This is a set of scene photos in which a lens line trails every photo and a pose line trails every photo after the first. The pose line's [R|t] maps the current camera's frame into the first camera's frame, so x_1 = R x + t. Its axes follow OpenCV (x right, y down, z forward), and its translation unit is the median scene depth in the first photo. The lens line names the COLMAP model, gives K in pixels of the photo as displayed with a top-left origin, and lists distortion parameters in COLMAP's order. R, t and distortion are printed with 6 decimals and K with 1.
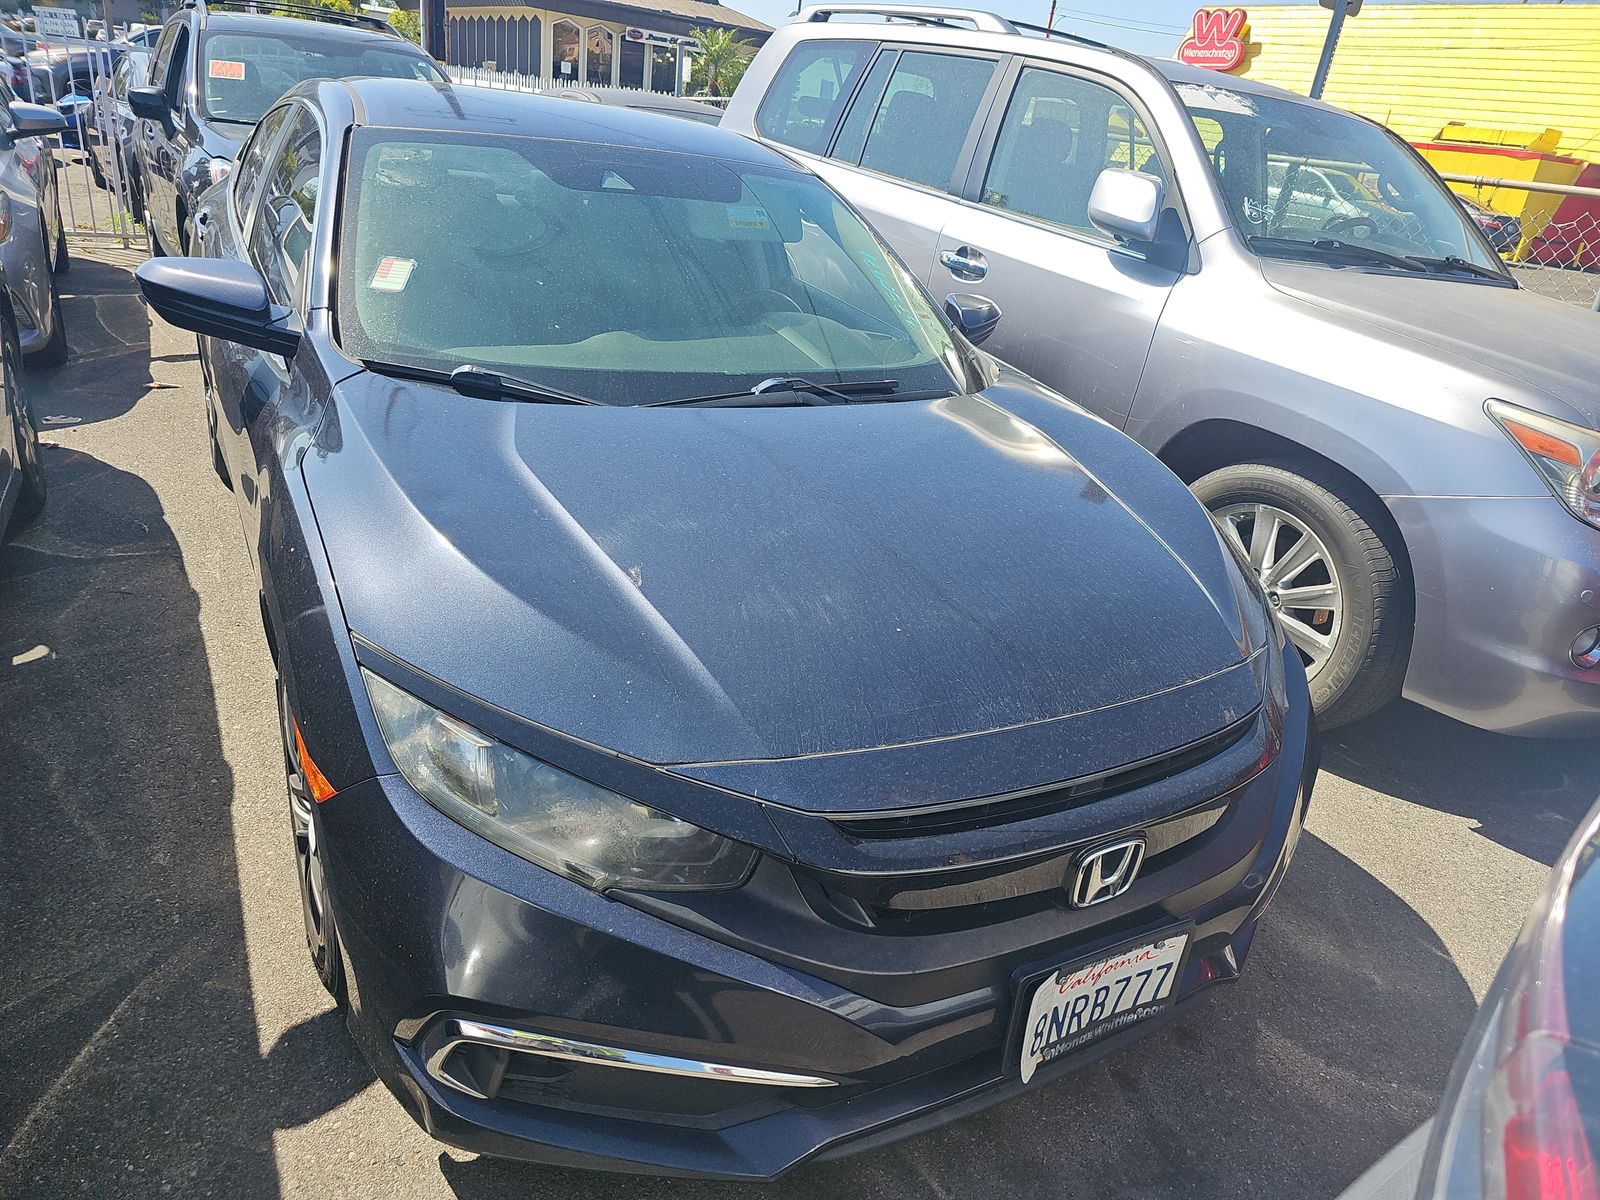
lens RADIAL K [[1264.5, 0, 884.2], [0, 1264.5, 601.6], [0, 0, 1]] dist [0.050061, -0.061045]
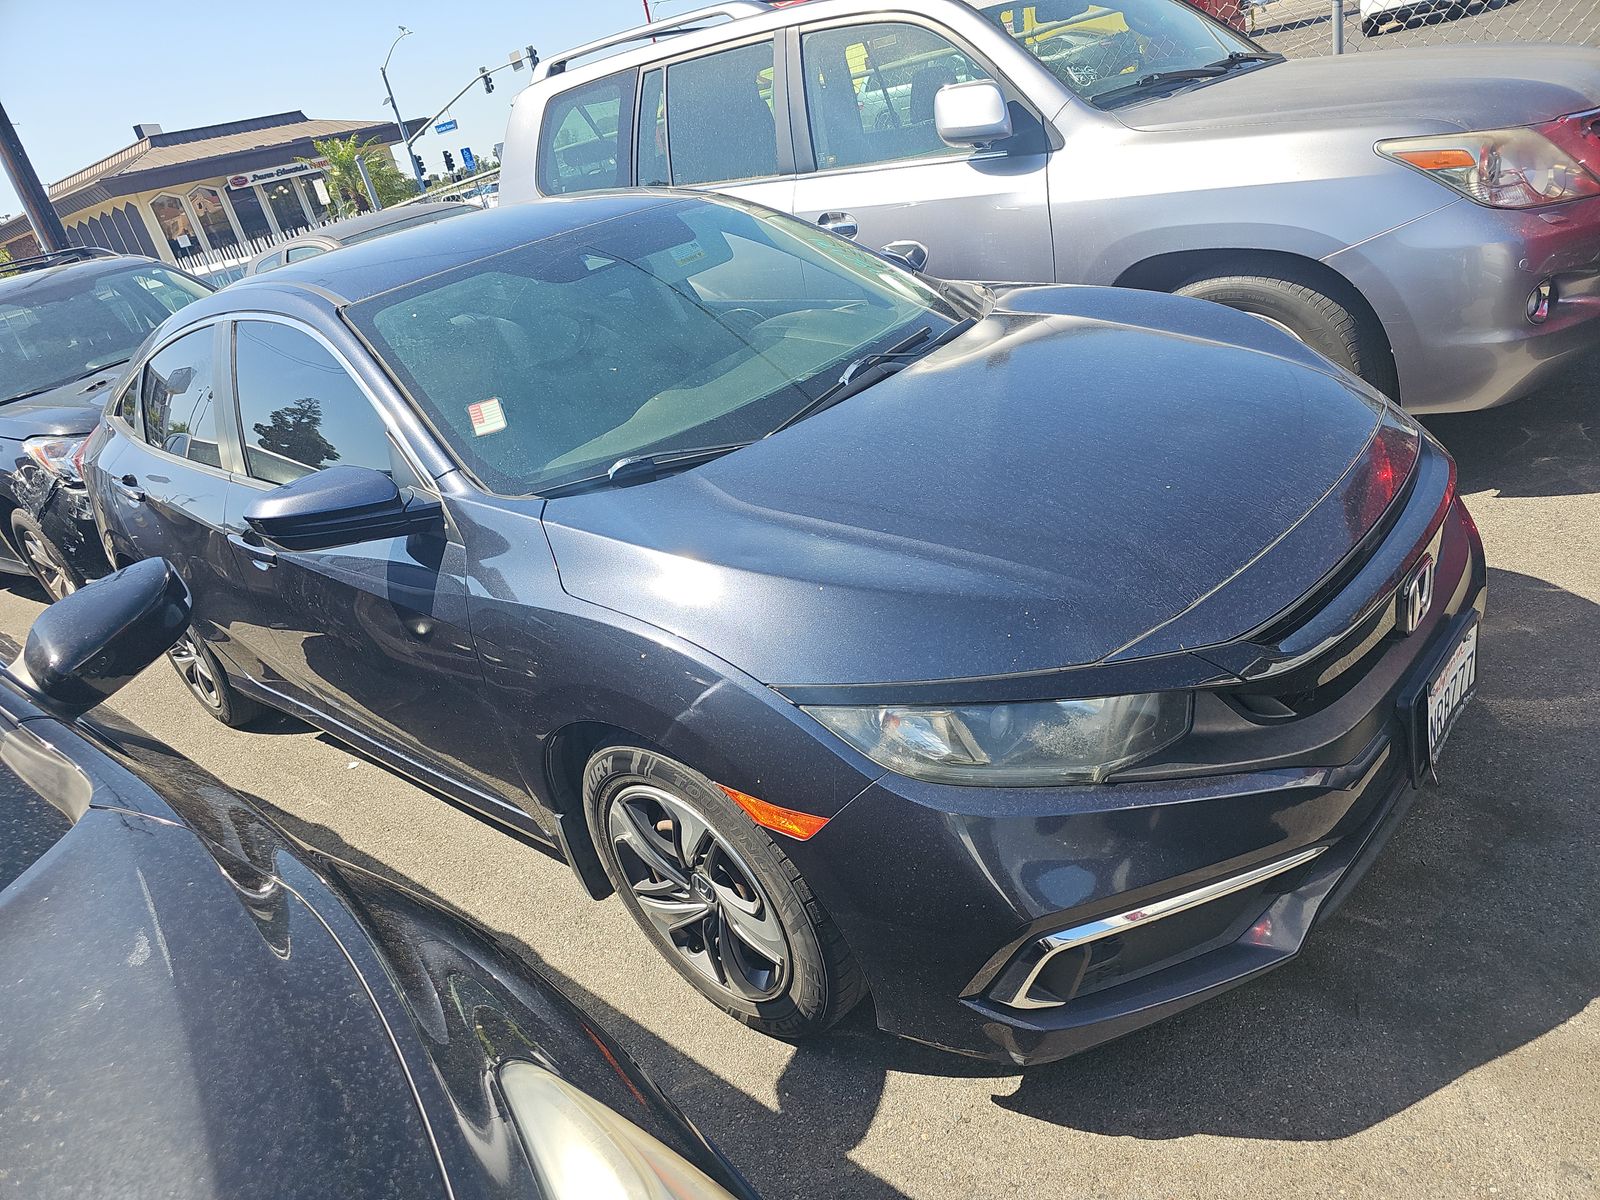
lens RADIAL K [[1264.5, 0, 884.2], [0, 1264.5, 601.6], [0, 0, 1]] dist [0.050061, -0.061045]
pose [[0.890259, -0.427695, 0.156574, -0.266468], [0.425282, 0.903661, 0.050324, -0.030680], [-0.163013, 0.021787, 0.986383, -0.048689]]
